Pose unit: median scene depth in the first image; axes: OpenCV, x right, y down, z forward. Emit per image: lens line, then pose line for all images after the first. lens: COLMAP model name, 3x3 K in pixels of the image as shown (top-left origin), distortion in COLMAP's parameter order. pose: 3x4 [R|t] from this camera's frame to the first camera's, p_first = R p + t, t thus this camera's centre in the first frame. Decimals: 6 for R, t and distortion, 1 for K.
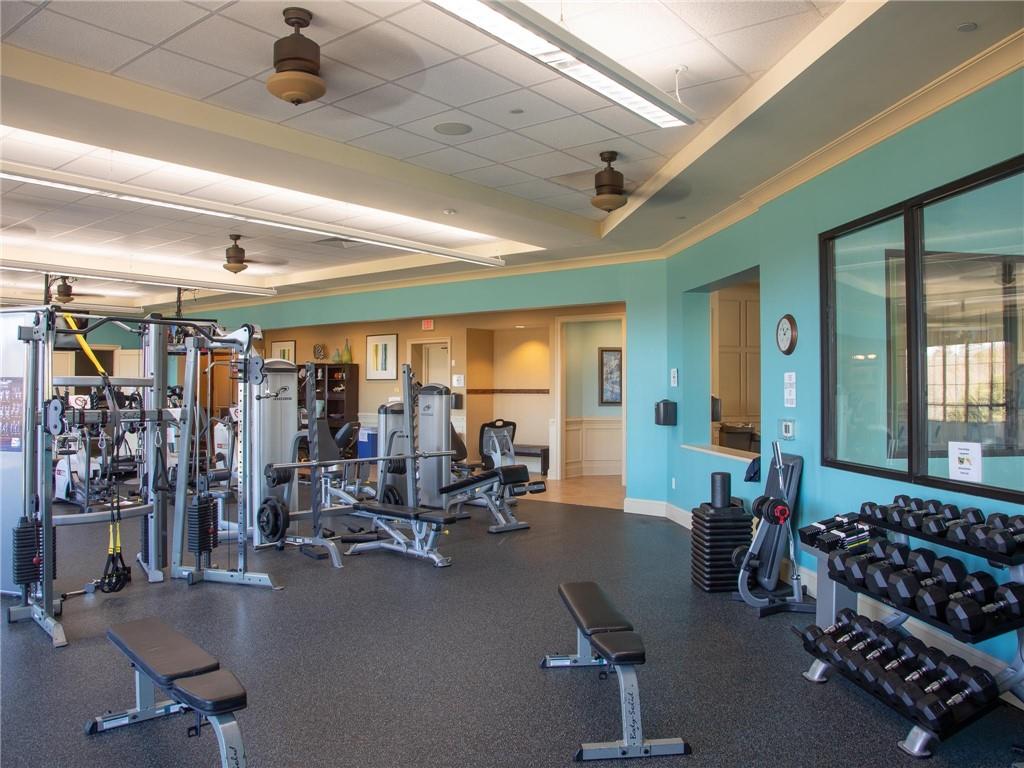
lens RADIAL K [[796.0, 0, 512.0], [0, 796.0, 384.0], [0, 0, 1]] dist [-0.006868, -0.005188]
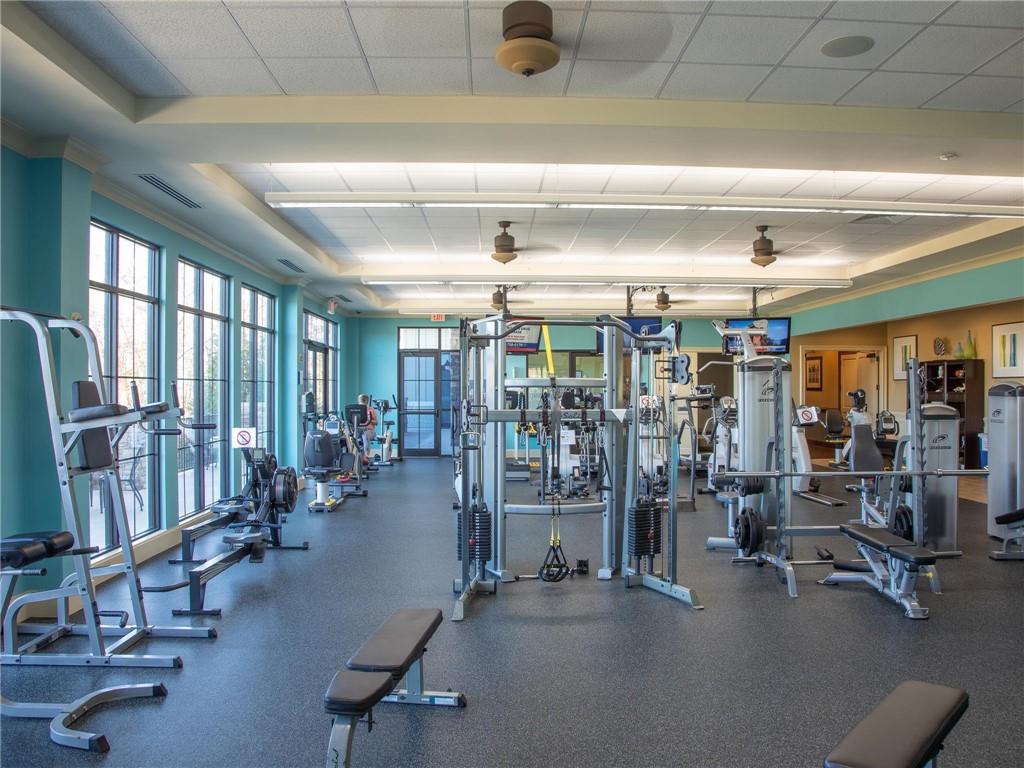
lens RADIAL K [[797.6, 0, 511.9], [0, 797.6, 398.9], [0, 0, 1]] dist [-0.155853, 0.078514]
pose [[0.657585, 0.005344, -0.753361, 0.154898], [0.008487, 0.999859, 0.014501, 0.001660], [0.753332, -0.015930, 0.657447, 0.162342]]
